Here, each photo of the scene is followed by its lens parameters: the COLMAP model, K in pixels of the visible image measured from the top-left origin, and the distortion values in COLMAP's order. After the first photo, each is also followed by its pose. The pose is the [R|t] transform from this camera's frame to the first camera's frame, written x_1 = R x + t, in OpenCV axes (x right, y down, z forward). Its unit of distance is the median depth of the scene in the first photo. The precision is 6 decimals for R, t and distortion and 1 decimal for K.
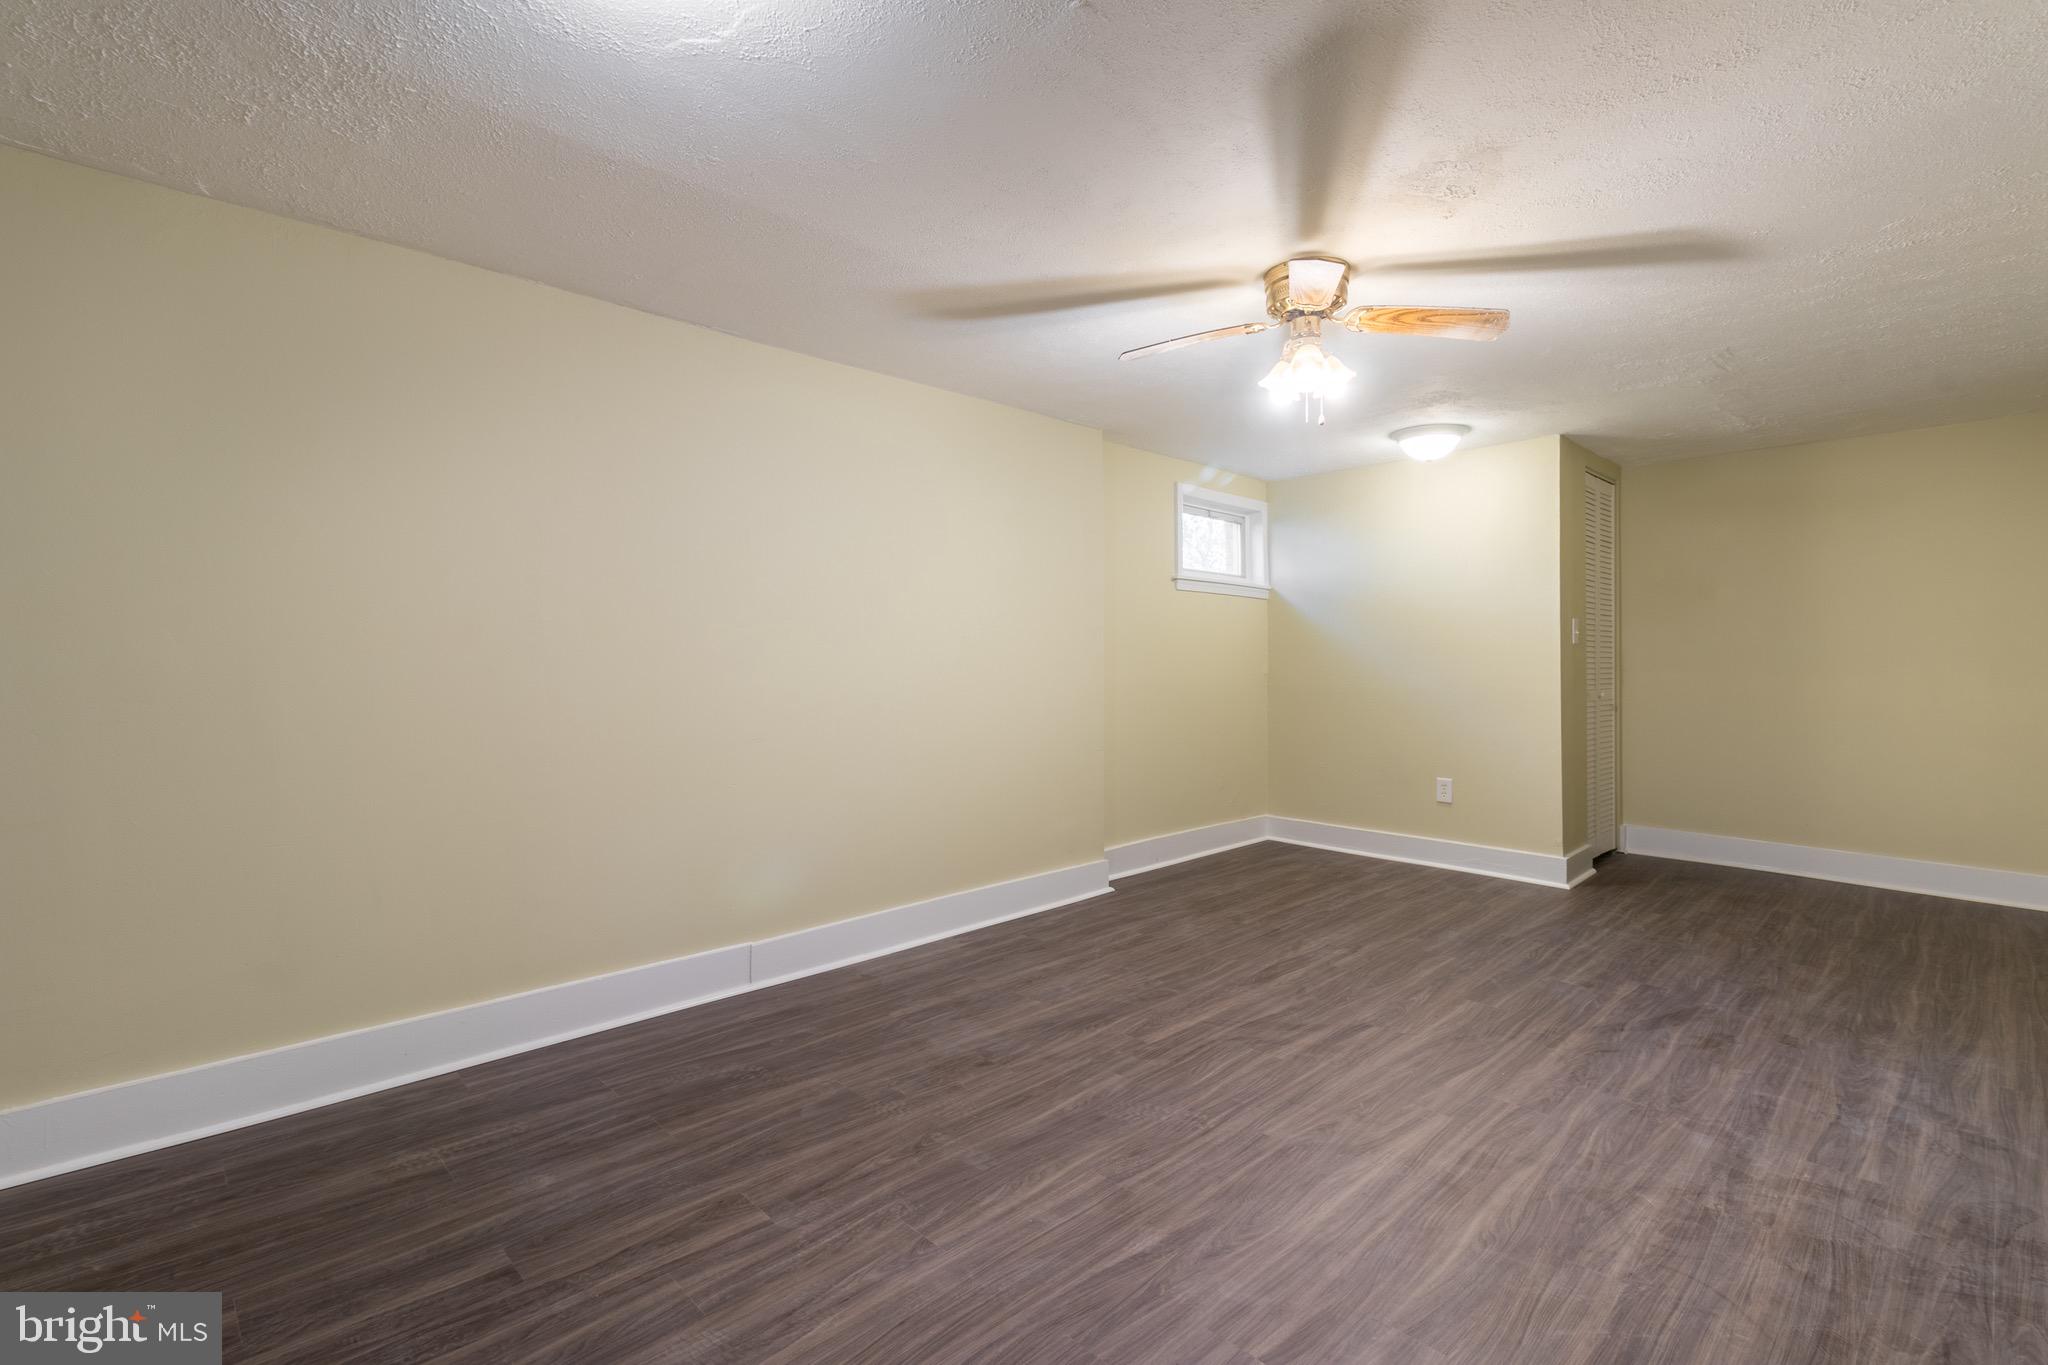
lens RADIAL K [[942.4, 0, 1011.0], [0, 942.4, 673.7], [0, 0, 1]] dist [0.006834, -0.001645]
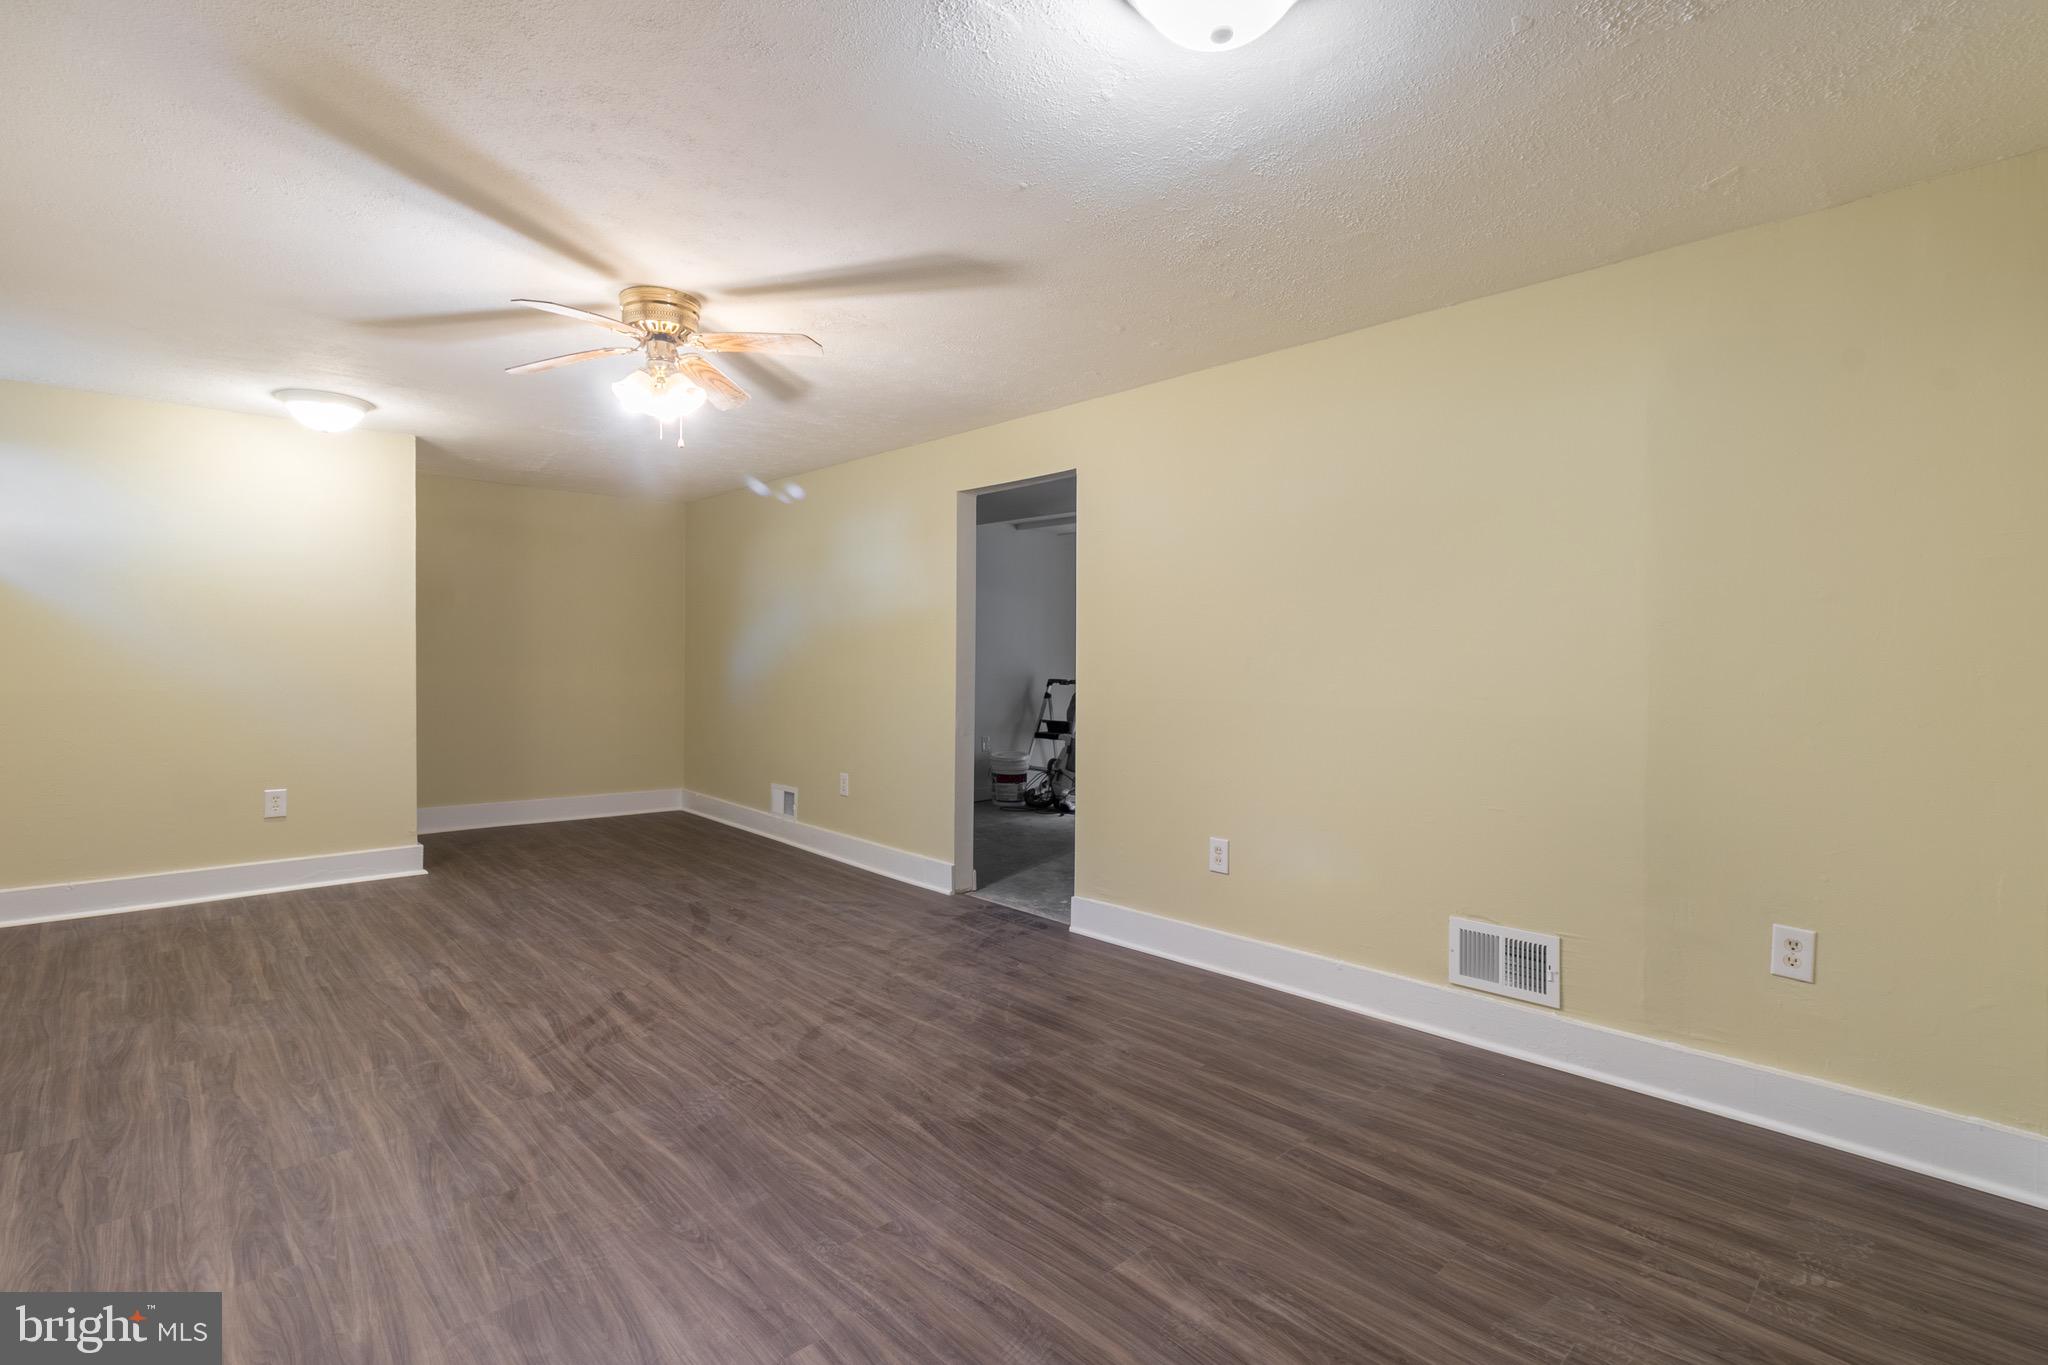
lens RADIAL K [[942.4, 0, 1010.9], [0, 942.4, 676.5], [0, 0, 1]] dist [0.006834, -0.001645]
pose [[0.003634, -0.020929, 0.999774, -0.762635], [0.005820, 0.999764, 0.020908, -0.014072], [-0.999976, 0.005742, 0.003755, 0.588280]]
